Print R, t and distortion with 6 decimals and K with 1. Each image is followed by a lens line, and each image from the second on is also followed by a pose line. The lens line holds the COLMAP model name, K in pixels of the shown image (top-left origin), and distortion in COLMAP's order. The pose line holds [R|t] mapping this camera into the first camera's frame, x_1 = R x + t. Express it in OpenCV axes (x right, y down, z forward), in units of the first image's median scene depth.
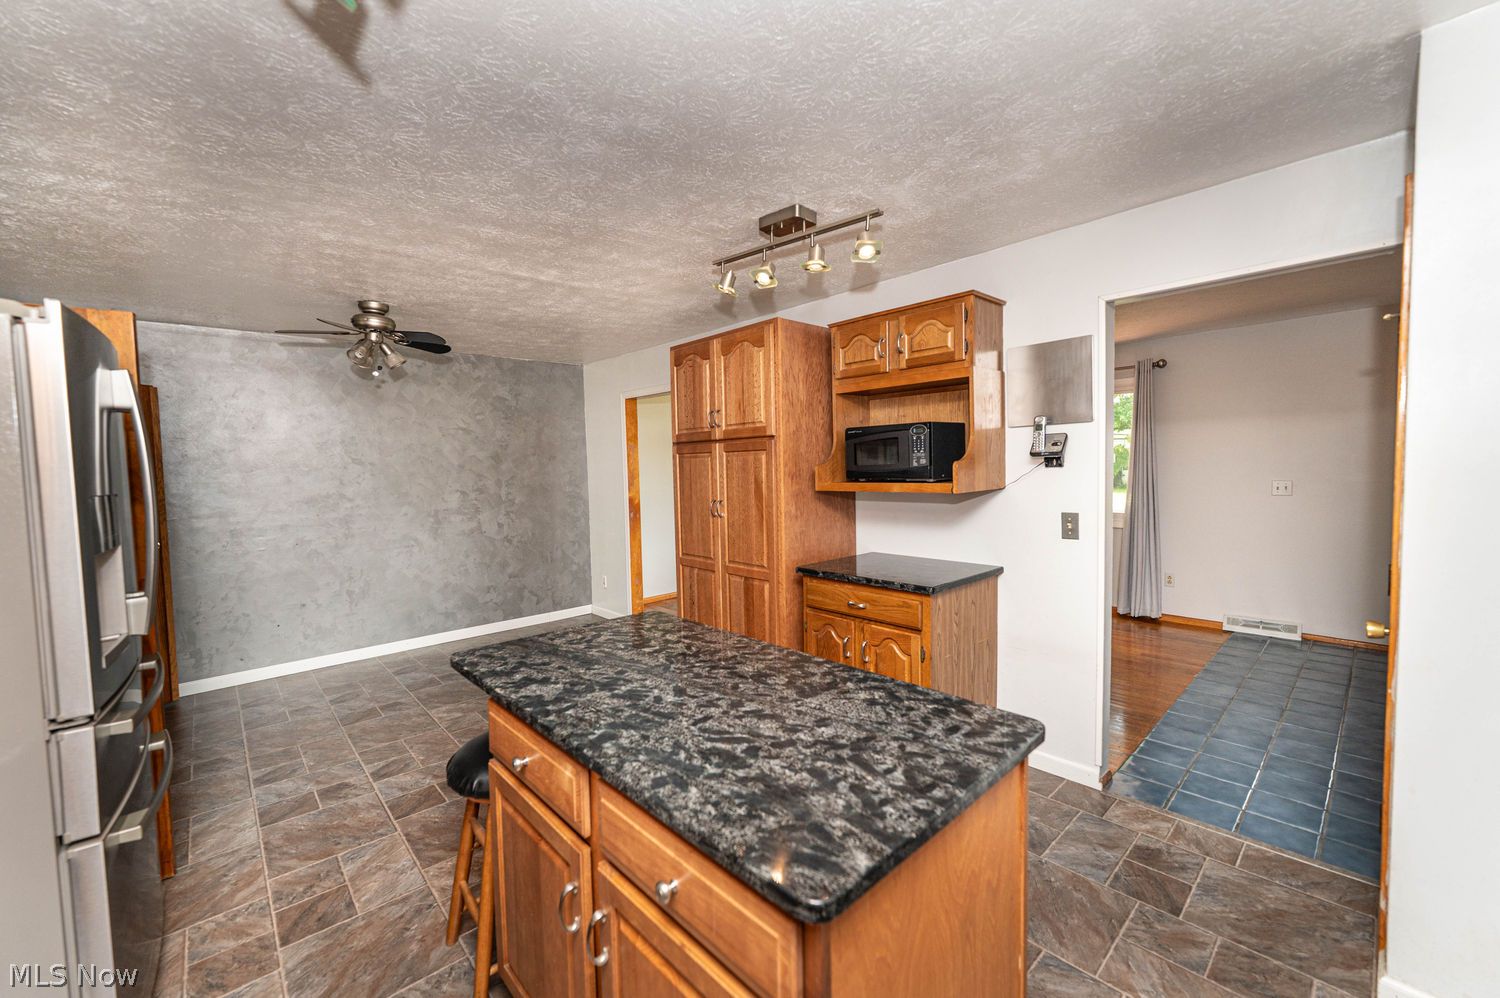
lens RADIAL K [[594.5, 0, 744.6], [0, 594.5, 498.6], [0, 0, 1]] dist [-0.004511, 0.001187]
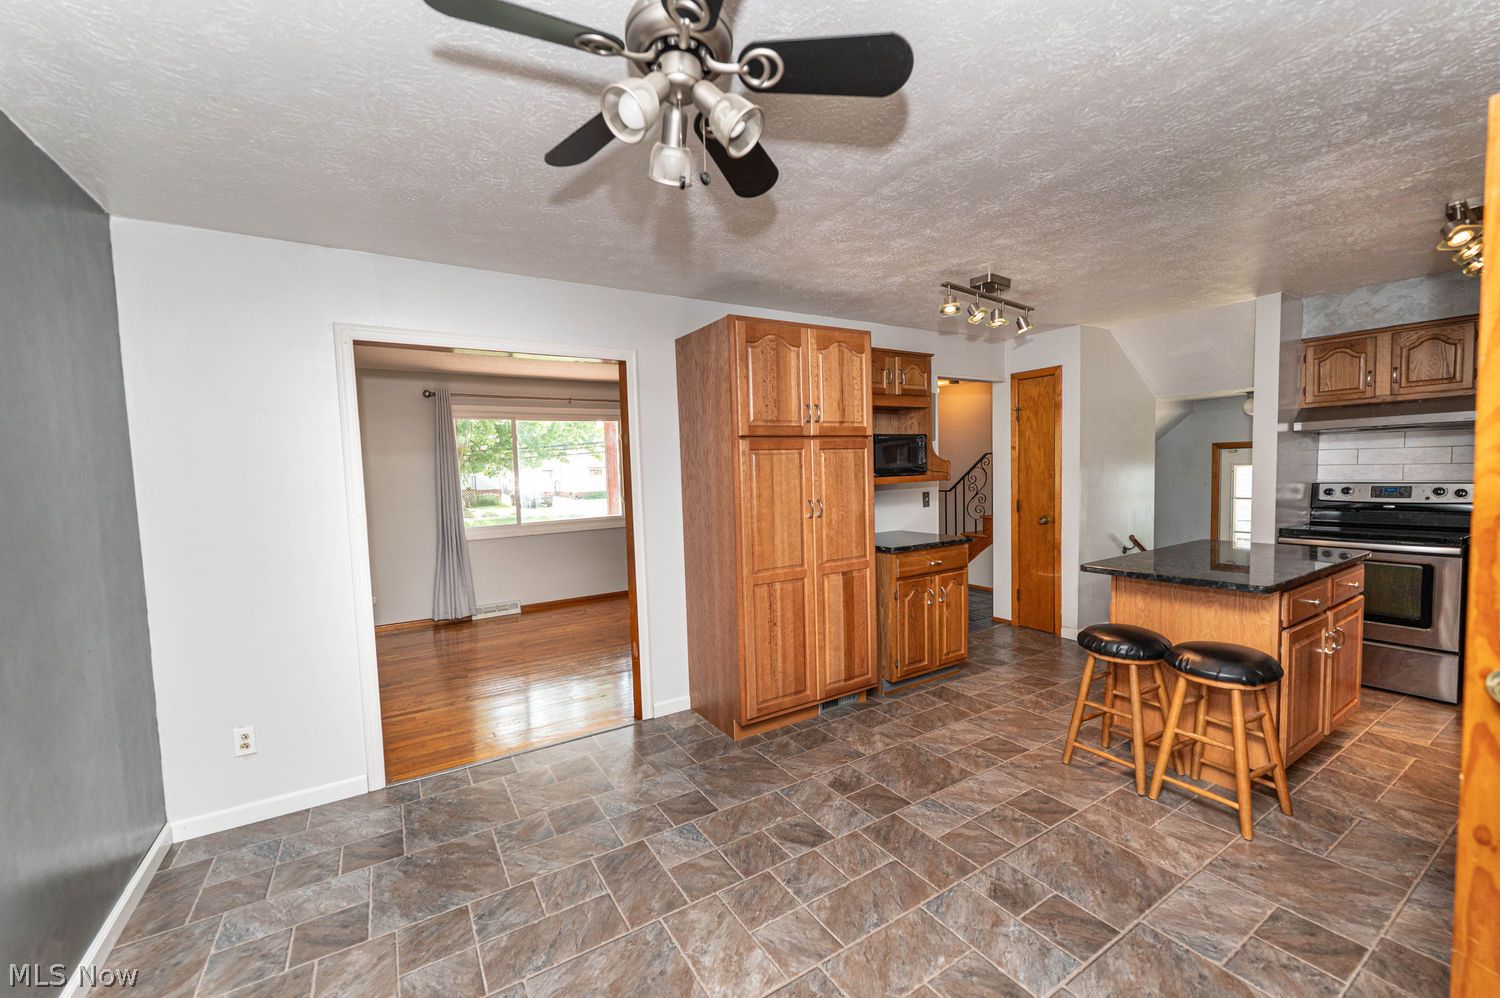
lens RADIAL K [[594.5, 0, 743.0], [0, 594.5, 504.0], [0, 0, 1]] dist [-0.004511, 0.001187]
pose [[0.188751, -0.044307, 0.981025, -2.166600], [0.081100, 0.996273, 0.029392, -0.058680], [-0.978670, 0.074013, 0.191641, 2.025558]]
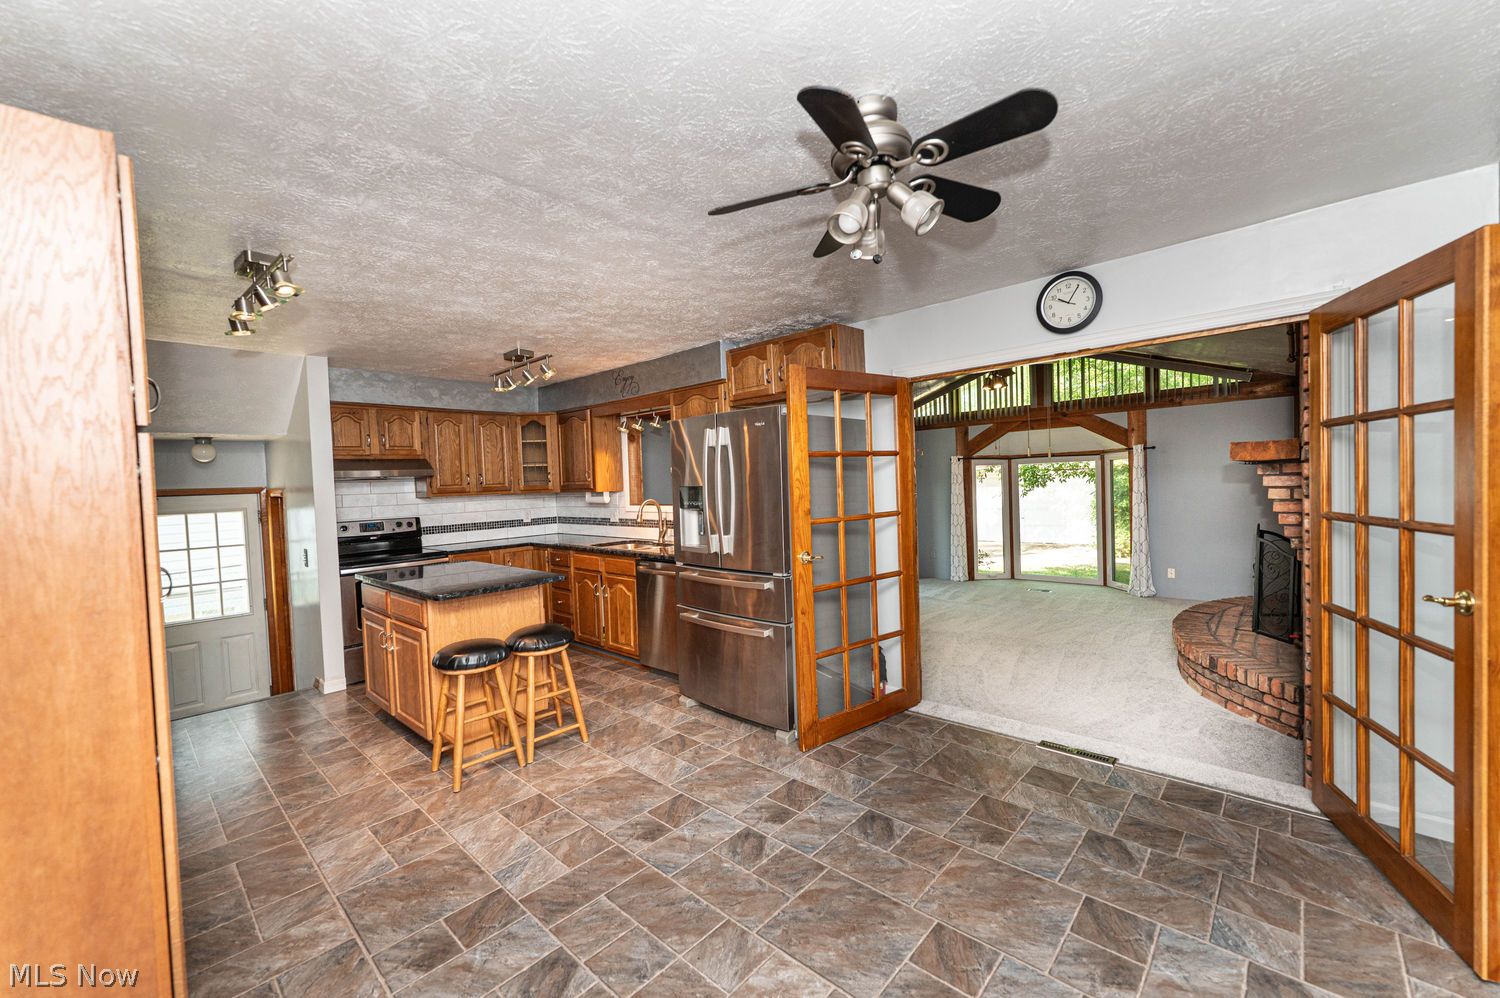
lens RADIAL K [[594.5, 0, 752.9], [0, 594.5, 500.0], [0, 0, 1]] dist [-0.004511, 0.001187]
pose [[-0.994477, 0.059674, -0.086340, -1.046948], [0.052016, 0.994728, 0.088372, -0.146591], [0.091159, 0.083393, -0.992339, 3.286250]]
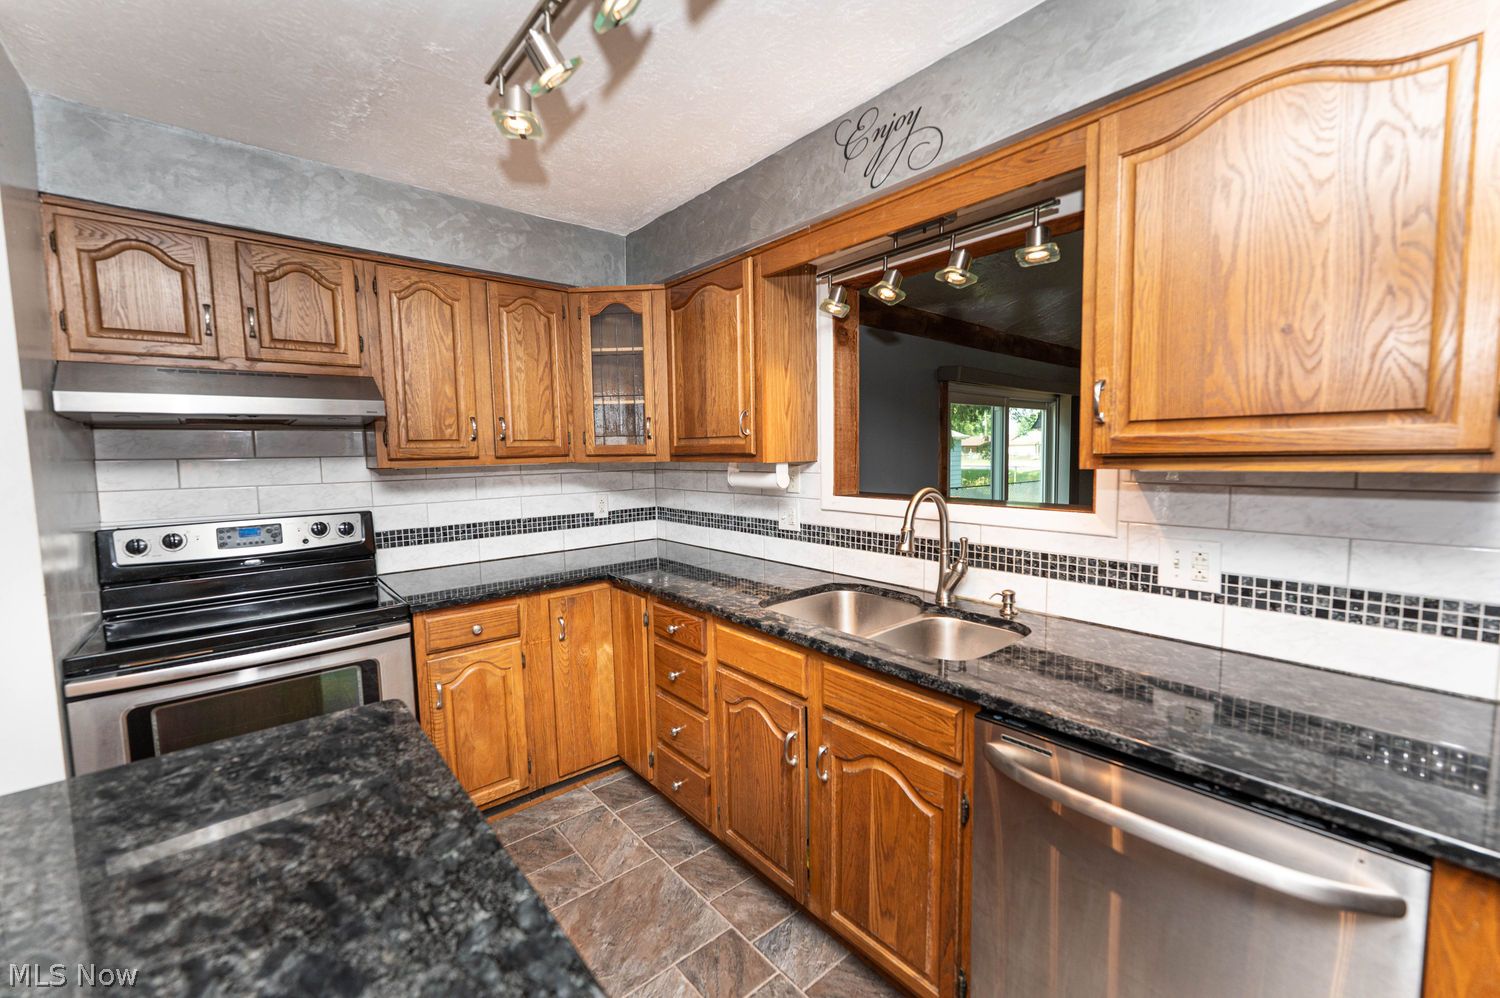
lens RADIAL K [[594.5, 0, 741.6], [0, 594.5, 498.8], [0, 0, 1]] dist [-0.004511, 0.001187]
pose [[-0.998307, 0.035657, 0.045952, -0.447893], [0.041542, 0.990080, 0.134225, -0.042712], [-0.040710, 0.135907, -0.989885, 1.169592]]
